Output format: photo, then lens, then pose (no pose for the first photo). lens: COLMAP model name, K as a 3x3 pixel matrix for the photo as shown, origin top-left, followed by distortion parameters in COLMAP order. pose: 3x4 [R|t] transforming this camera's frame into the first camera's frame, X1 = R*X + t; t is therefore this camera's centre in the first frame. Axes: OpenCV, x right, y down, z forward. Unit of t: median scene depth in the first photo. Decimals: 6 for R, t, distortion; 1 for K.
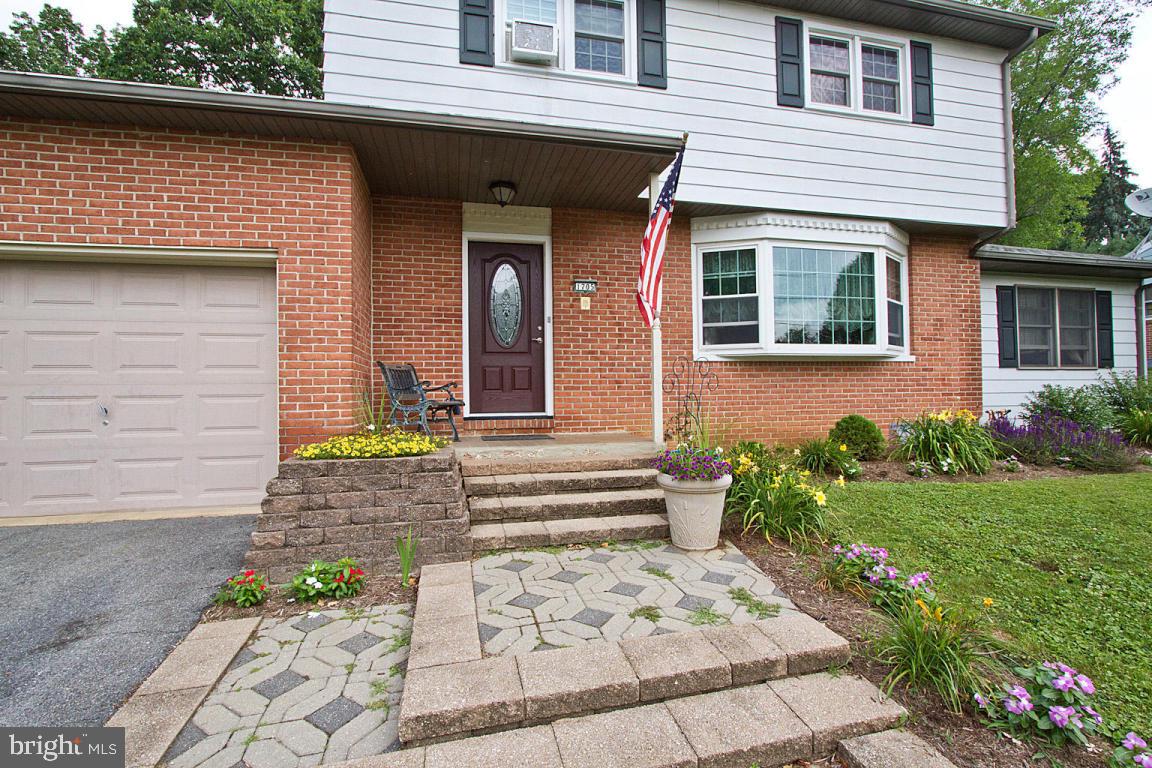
lens RADIAL K [[532.4, 0, 576.0], [0, 532.4, 384.0], [0, 0, 1]] dist [-0.017951, 0.001813]
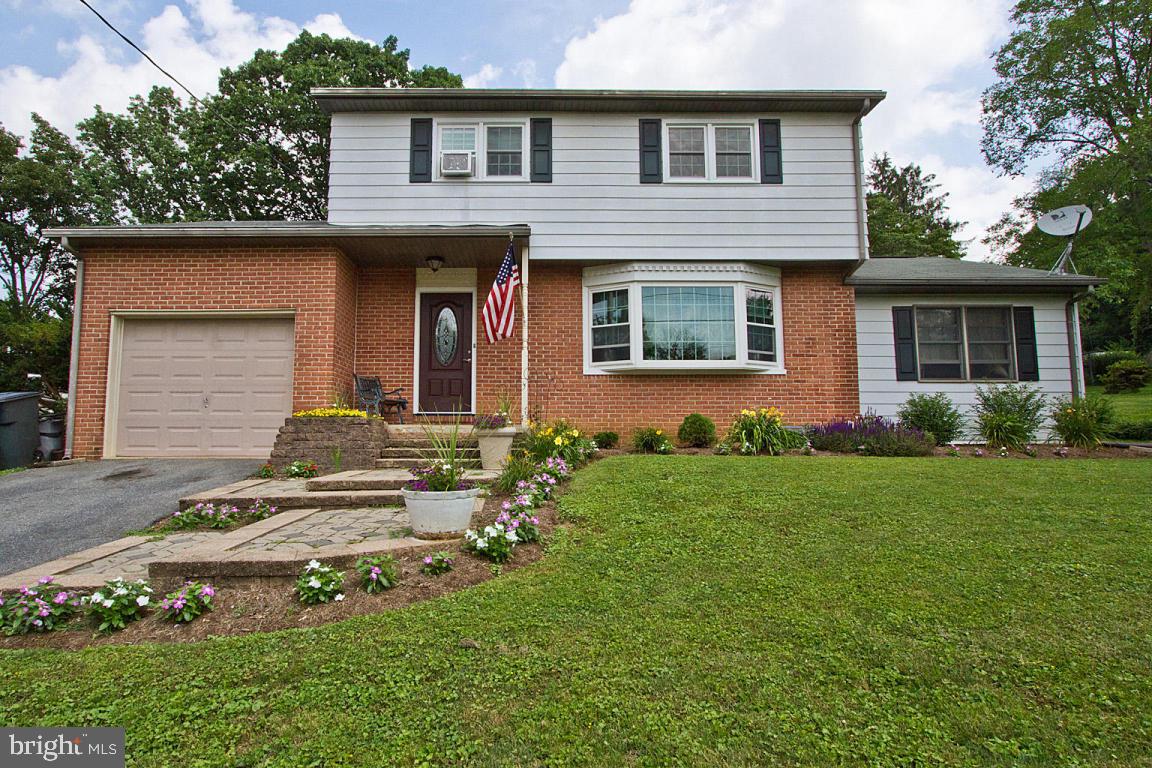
lens RADIAL K [[769.1, 0, 574.6], [0, 769.1, 378.3], [0, 0, 1]] dist [-0.023730, -0.001781]
pose [[0.972551, -0.012259, -0.232365, 0.663575], [-0.008403, 0.996109, -0.087723, 0.138041], [0.232537, 0.087267, 0.968665, -0.882178]]
